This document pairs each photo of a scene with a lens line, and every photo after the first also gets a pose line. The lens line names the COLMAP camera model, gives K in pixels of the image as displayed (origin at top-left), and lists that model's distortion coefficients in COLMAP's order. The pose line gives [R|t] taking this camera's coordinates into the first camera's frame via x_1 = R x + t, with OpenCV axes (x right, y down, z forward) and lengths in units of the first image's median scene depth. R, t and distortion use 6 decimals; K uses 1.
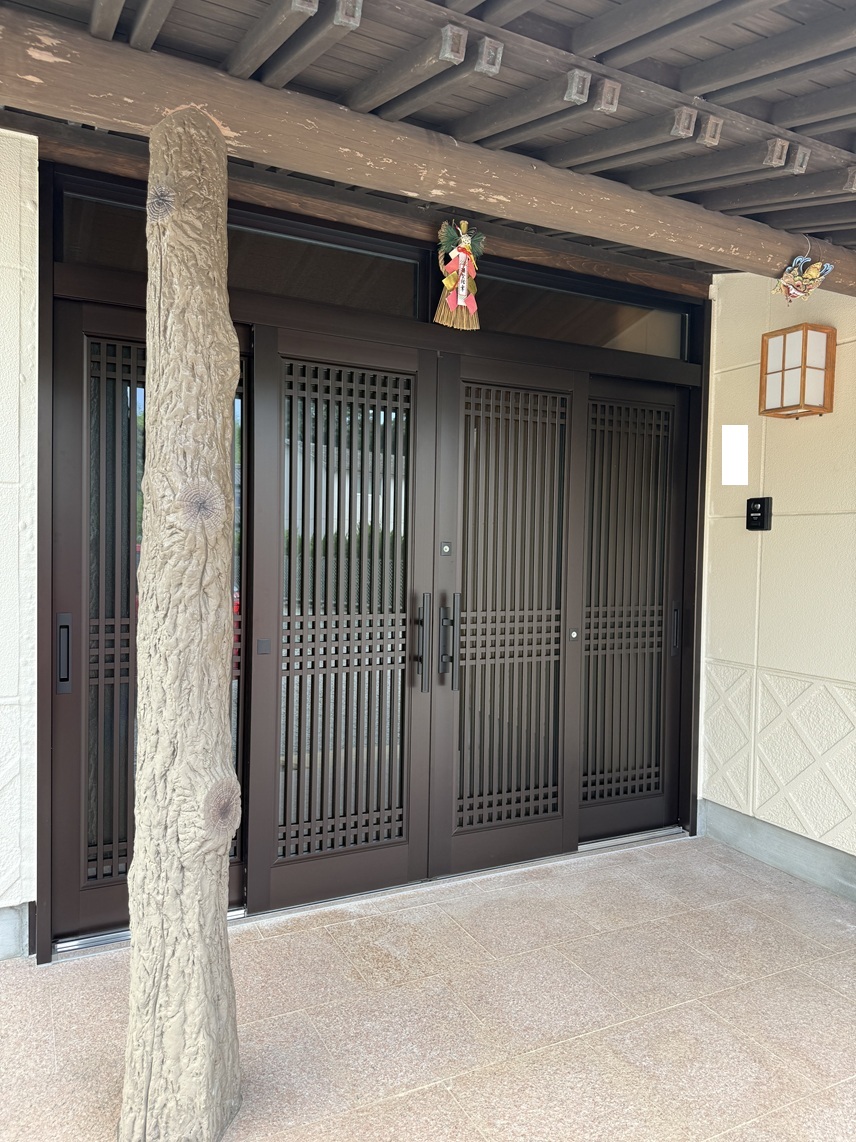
lens RADIAL K [[805.2, 0, 424.0], [0, 805.2, 571.8], [0, 0, 1]] dist [0.000354, -0.000296]
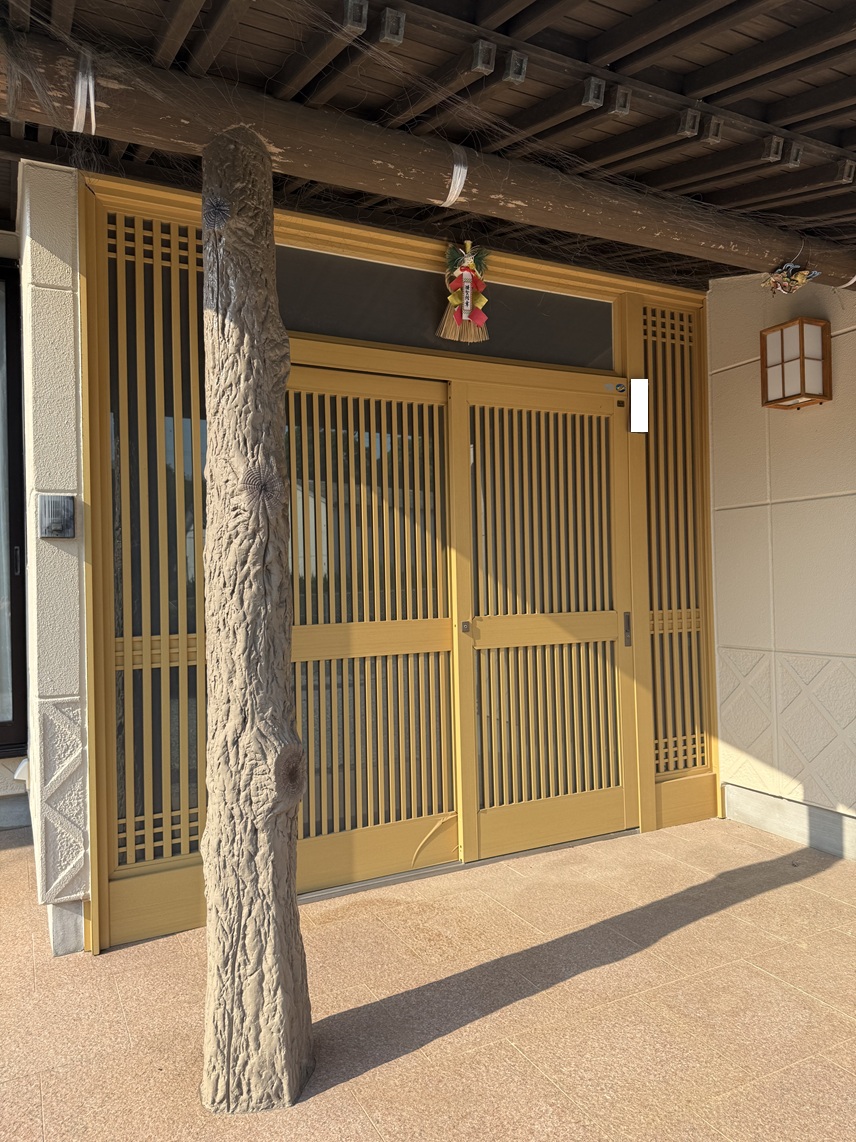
lens RADIAL K [[805.8, 0, 428.0], [0, 805.8, 571.0], [0, 0, 1]] dist [0.021745, -0.024704]
pose [[0.999017, -0.043393, 0.009112, -0.069310], [0.043760, 0.998029, -0.044973, 0.086239], [-0.007142, 0.045328, 0.998947, -0.073811]]
